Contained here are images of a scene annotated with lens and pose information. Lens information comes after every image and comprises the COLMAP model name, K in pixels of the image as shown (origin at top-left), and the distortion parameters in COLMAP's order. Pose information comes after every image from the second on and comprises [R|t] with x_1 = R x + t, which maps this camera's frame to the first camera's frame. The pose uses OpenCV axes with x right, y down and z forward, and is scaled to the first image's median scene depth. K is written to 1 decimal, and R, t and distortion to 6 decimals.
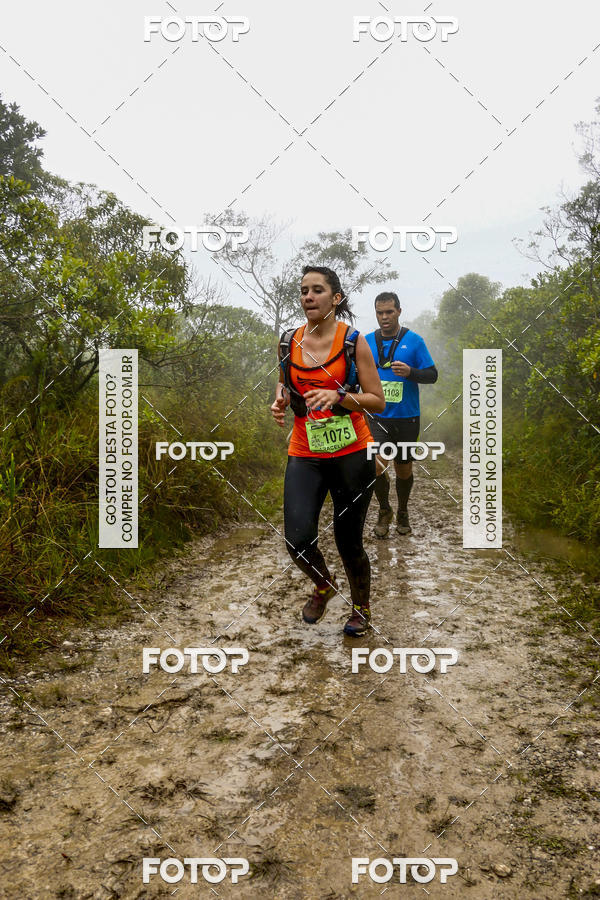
lens RADIAL K [[813.1, 0, 303.1], [0, 813.1, 451.0], [0, 0, 1]] dist [-0.154800, 0.196622]
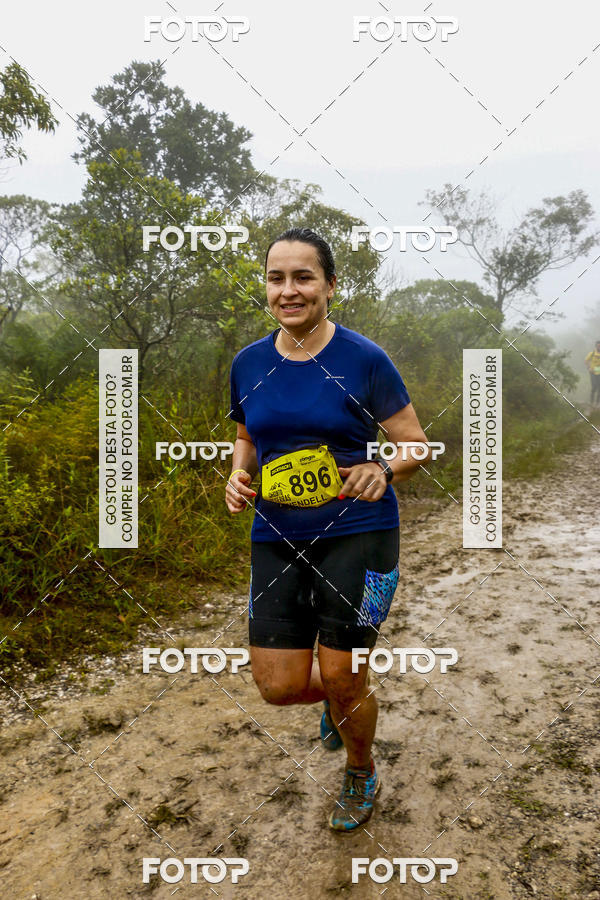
lens RADIAL K [[818.1, 0, 314.8], [0, 818.1, 448.0], [0, 0, 1]] dist [-0.154780, 0.195644]
pose [[0.950860, -0.009723, -0.309470, 0.253671], [0.021008, 0.999230, 0.033151, -0.031164], [0.308909, -0.038024, 0.950331, -0.088750]]
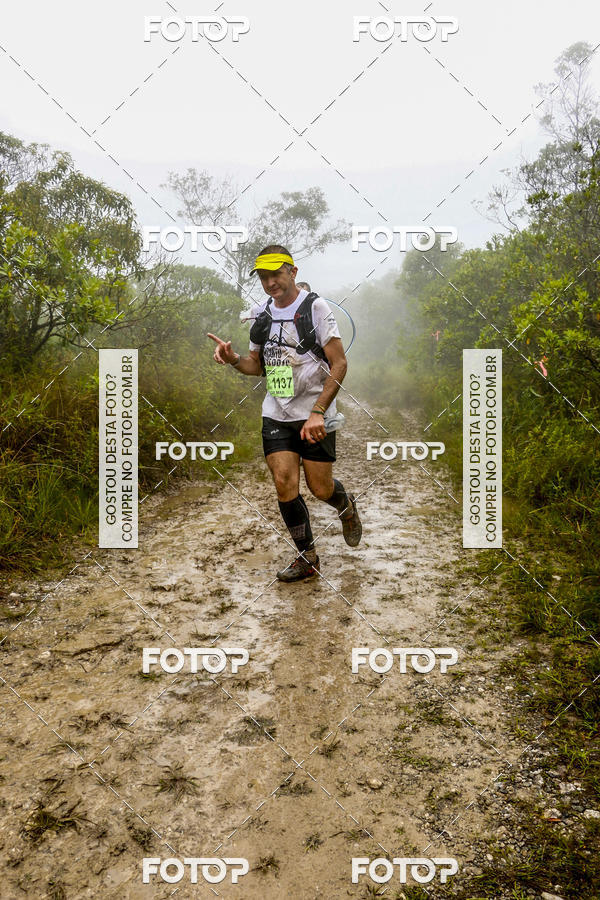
lens RADIAL K [[815.9, 0, 303.1], [0, 815.9, 454.6], [0, 0, 1]] dist [-0.152763, 0.185972]
pose [[0.999538, -0.000555, 0.030405, 0.071710], [-0.001222, 0.998293, 0.058384, -0.014277], [-0.030385, -0.058395, 0.997831, -0.094008]]
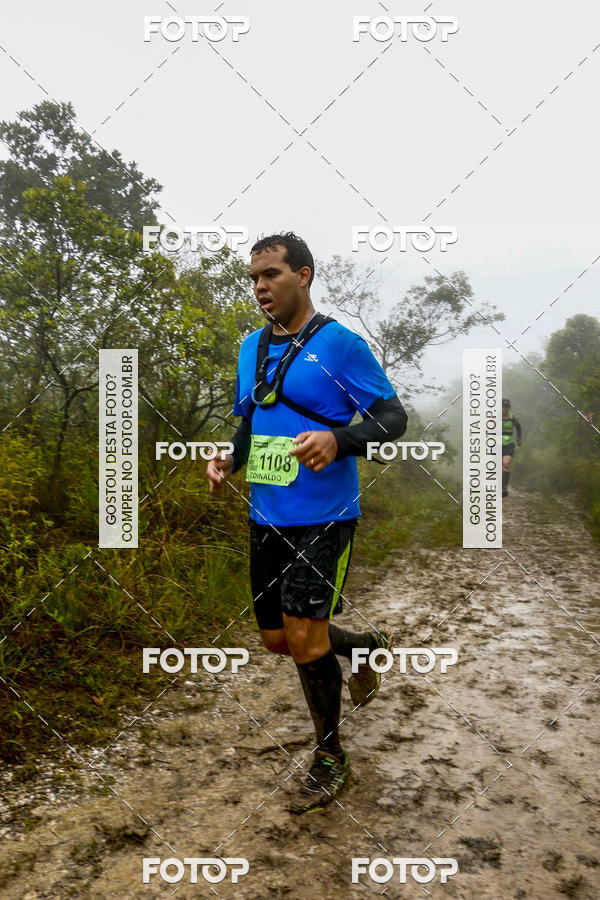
lens RADIAL K [[813.2, 0, 303.0], [0, 813.2, 451.2], [0, 0, 1]] dist [-0.154632, 0.198701]
pose [[0.992137, 0.001841, -0.125141, -0.023567], [-0.008123, 0.998731, -0.049708, -0.008529], [0.124891, 0.050334, 0.990893, -0.024048]]
